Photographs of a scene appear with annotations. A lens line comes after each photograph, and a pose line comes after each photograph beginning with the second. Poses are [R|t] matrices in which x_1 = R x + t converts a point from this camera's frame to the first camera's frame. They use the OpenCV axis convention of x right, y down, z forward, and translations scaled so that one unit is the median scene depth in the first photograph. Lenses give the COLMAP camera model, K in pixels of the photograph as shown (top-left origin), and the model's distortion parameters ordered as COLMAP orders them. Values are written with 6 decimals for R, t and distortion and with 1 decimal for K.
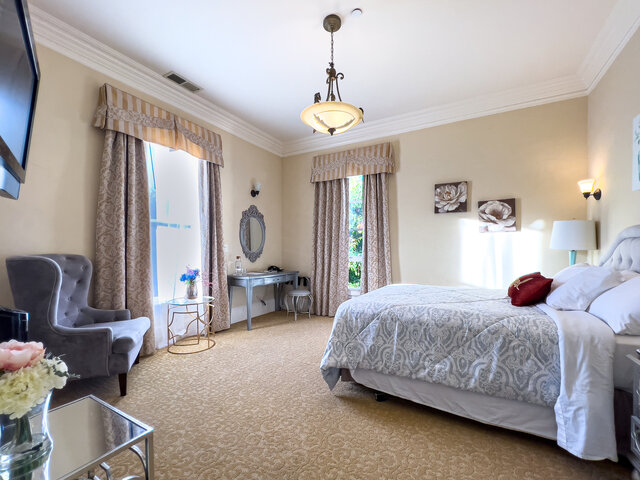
lens RADIAL K [[270.9, 0, 321.7], [0, 270.9, 249.0], [0, 0, 1]] dist [-0.011557, 0.000140]
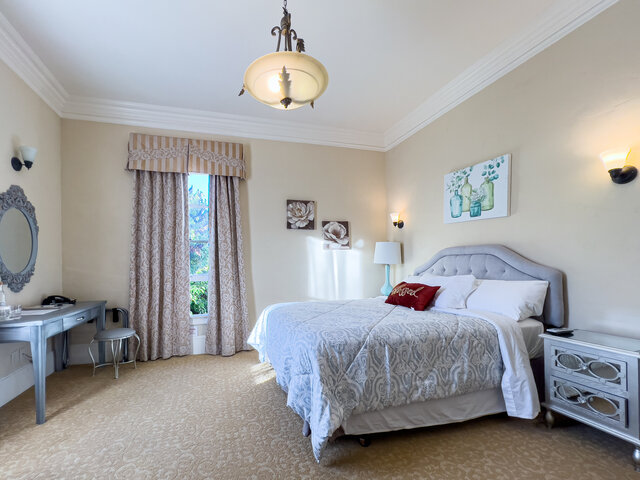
lens RADIAL K [[272.8, 0, 296.7], [0, 272.8, 263.8], [0, 0, 1]] dist [-0.008345, -0.000228]
pose [[0.722620, -0.004745, 0.691230, -0.274435], [0.010996, 0.999929, -0.004631, 0.001777], [-0.691158, 0.010947, 0.722620, 0.282686]]
